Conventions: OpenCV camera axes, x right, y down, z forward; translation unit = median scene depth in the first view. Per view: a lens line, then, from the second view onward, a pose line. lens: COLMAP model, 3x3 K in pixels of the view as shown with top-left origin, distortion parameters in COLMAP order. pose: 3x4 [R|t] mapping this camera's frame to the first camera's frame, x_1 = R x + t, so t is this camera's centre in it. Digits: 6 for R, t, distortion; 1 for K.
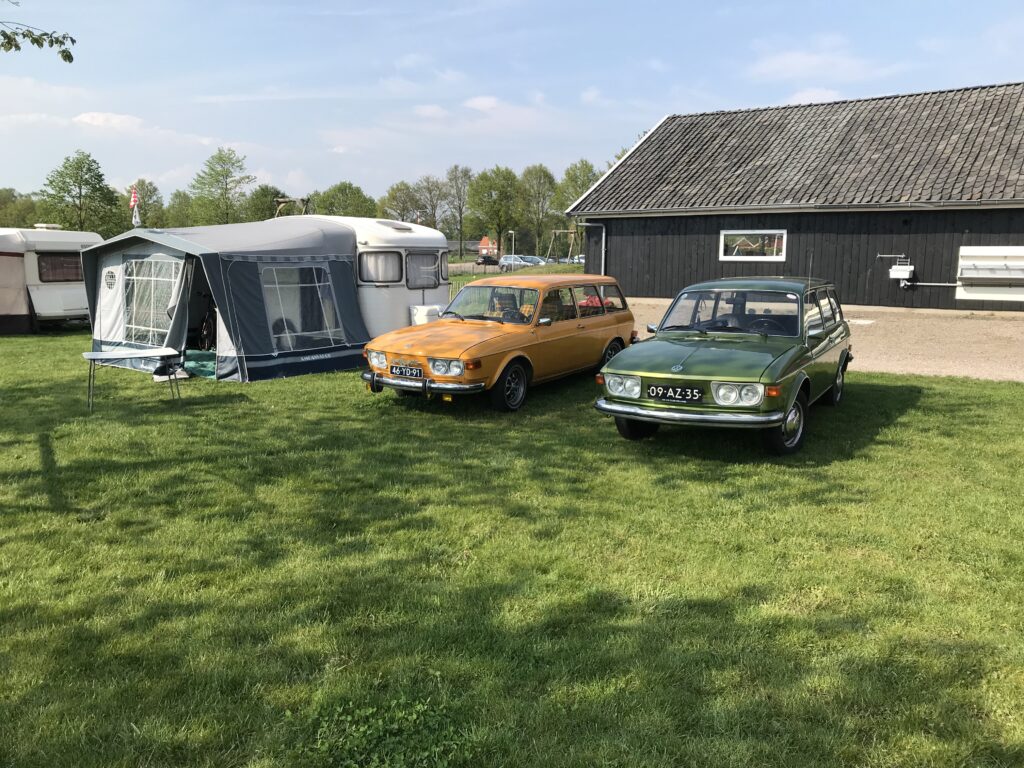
lens RADIAL K [[817.9, 0, 512.0], [0, 817.9, 384.0], [0, 0, 1]] dist [0.004345, 0.006560]
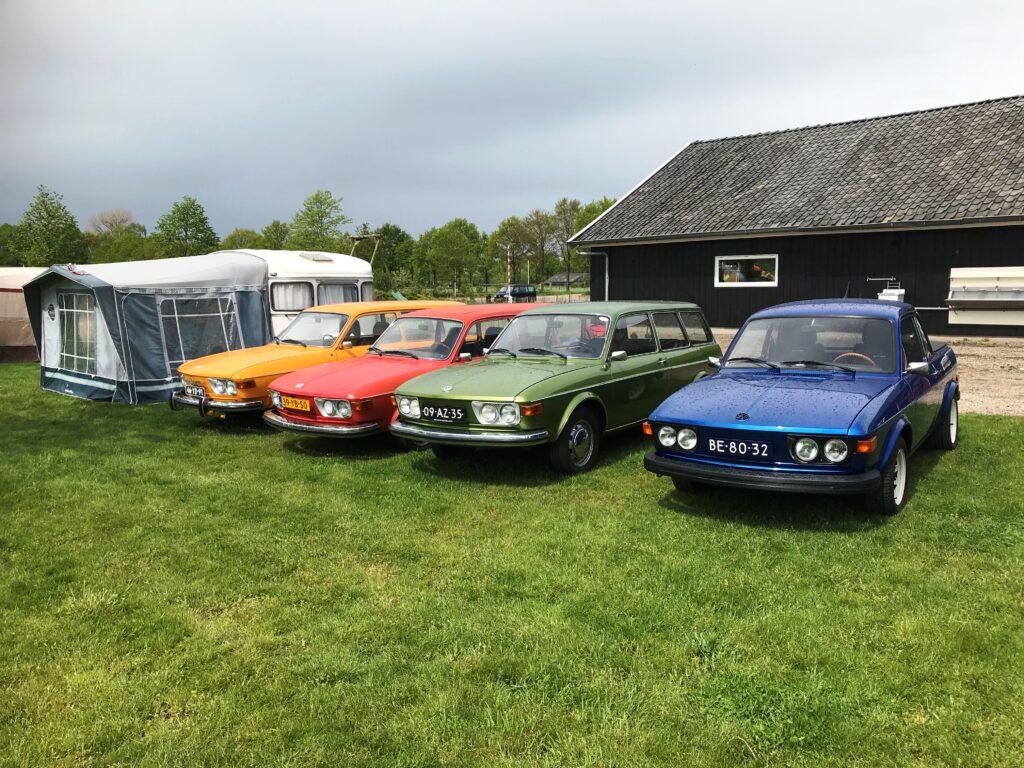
lens RADIAL K [[846.2, 0, 511.7], [0, 846.2, 353.7], [0, 0, 1]] dist [0.006705, 0.002108]
pose [[0.988201, -0.004064, -0.153111, 0.194279], [-0.008203, 0.996808, -0.079408, 0.008988], [0.152945, 0.079727, 0.985013, -0.013148]]
